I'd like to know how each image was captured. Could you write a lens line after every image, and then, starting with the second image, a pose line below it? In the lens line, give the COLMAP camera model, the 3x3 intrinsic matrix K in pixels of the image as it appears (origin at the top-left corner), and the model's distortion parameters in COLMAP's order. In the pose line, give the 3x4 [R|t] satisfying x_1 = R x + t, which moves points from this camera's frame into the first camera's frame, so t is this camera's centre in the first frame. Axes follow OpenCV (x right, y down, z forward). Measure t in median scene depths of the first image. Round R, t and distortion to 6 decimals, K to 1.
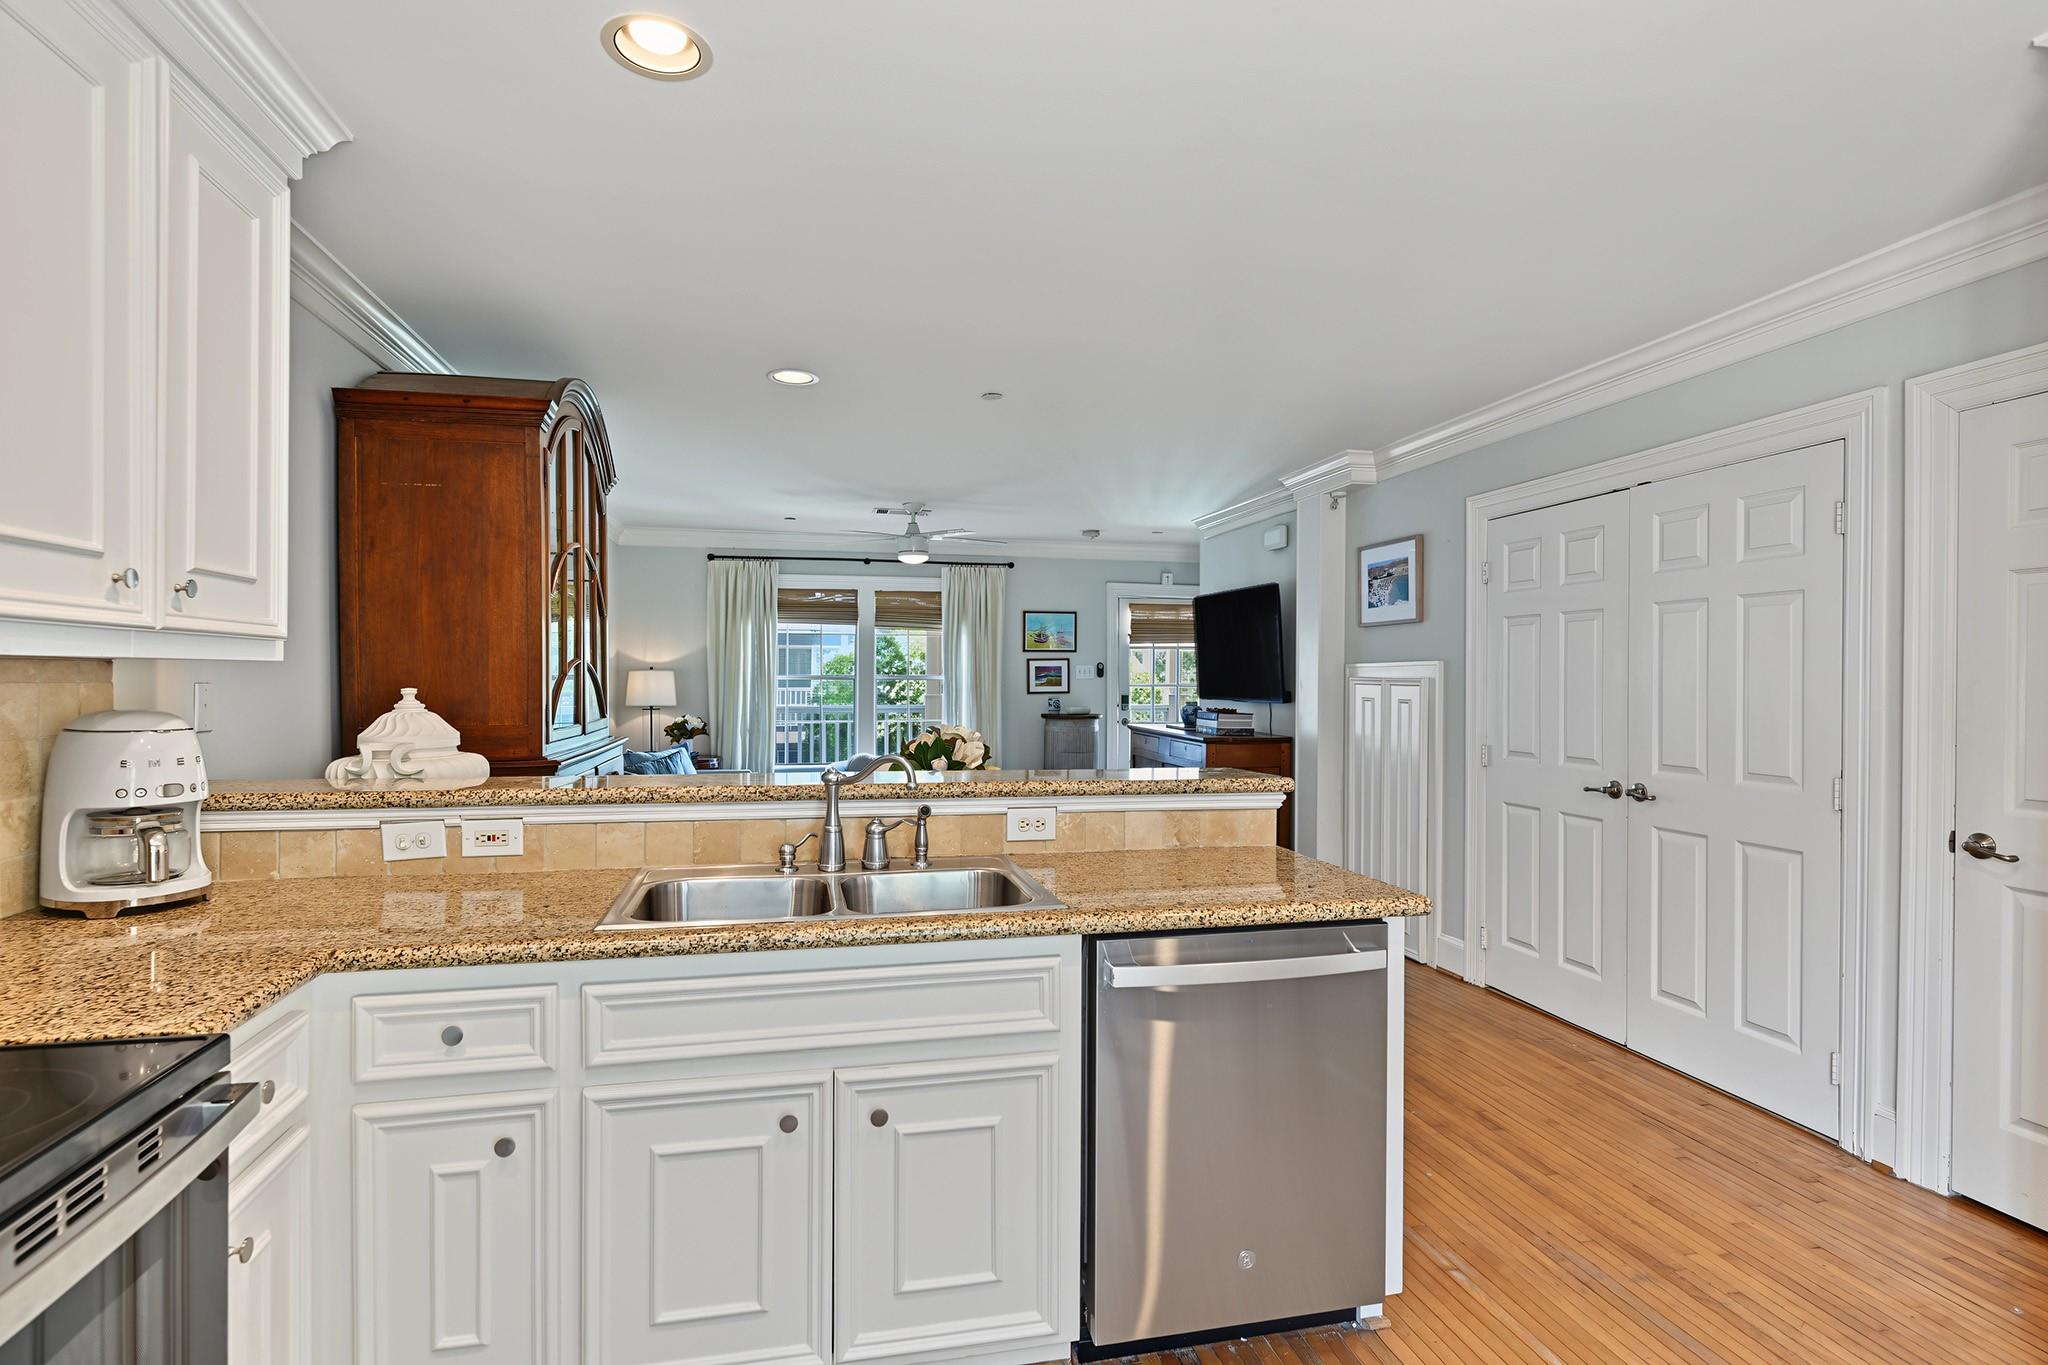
lens RADIAL K [[1027.1, 0, 1034.8], [0, 1027.1, 680.9], [0, 0, 1]] dist [0.003283, -0.001661]
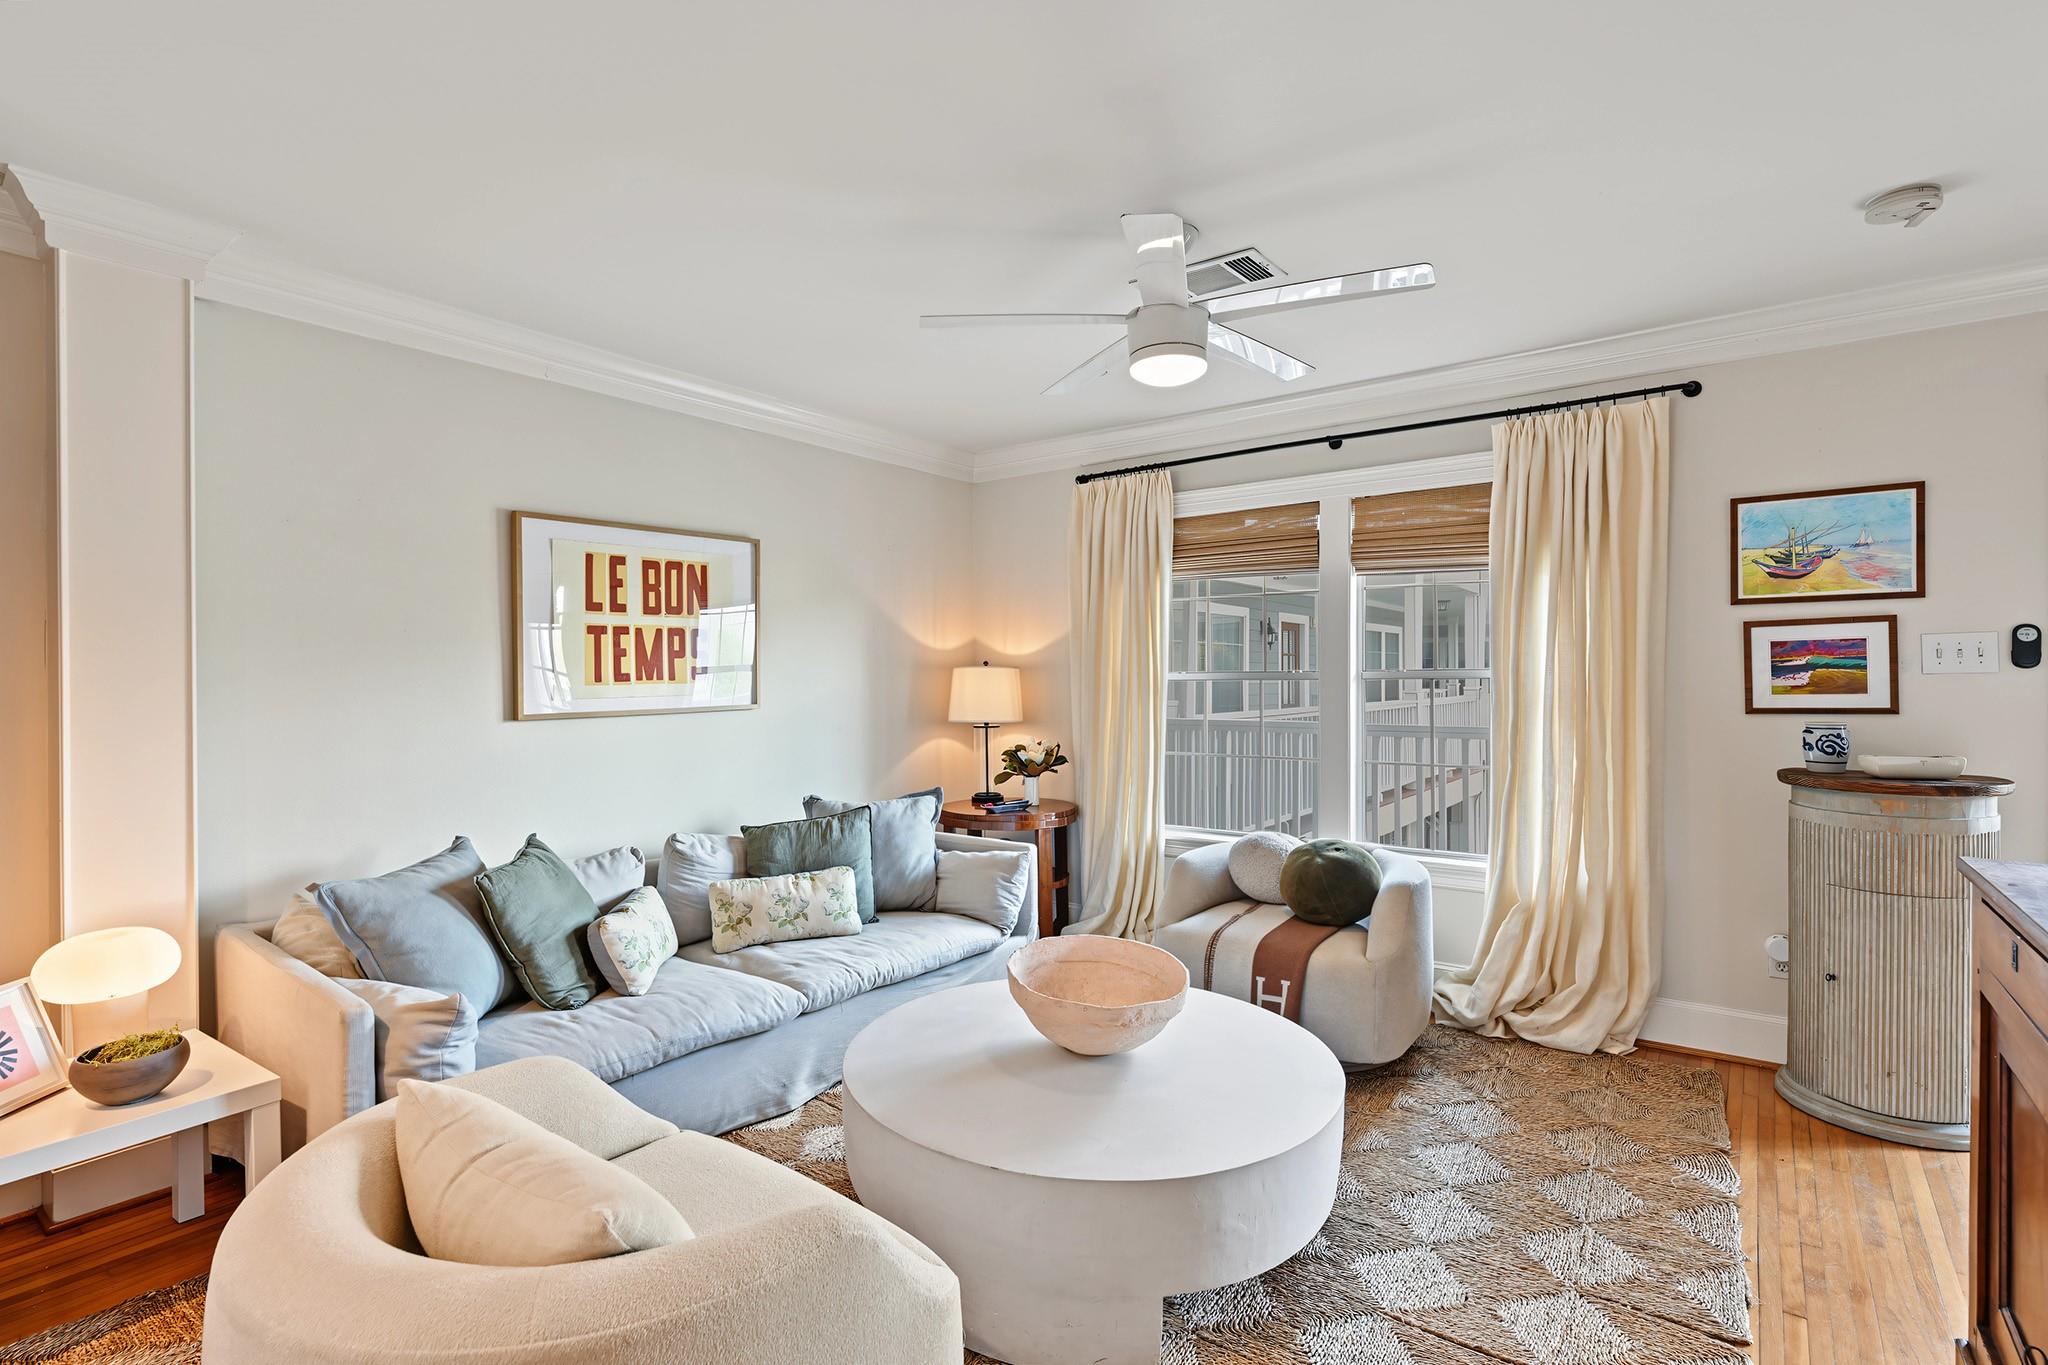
lens RADIAL K [[1004.8, 0, 1002.4], [0, 1004.8, 678.1], [0, 0, 1]] dist [-0.003020, 0.000631]
pose [[0.639108, -0.006152, -0.769092, 0.111100], [0.003689, 0.999981, -0.004933, 0.000163], [0.769108, 0.000315, 0.639119, 0.581115]]
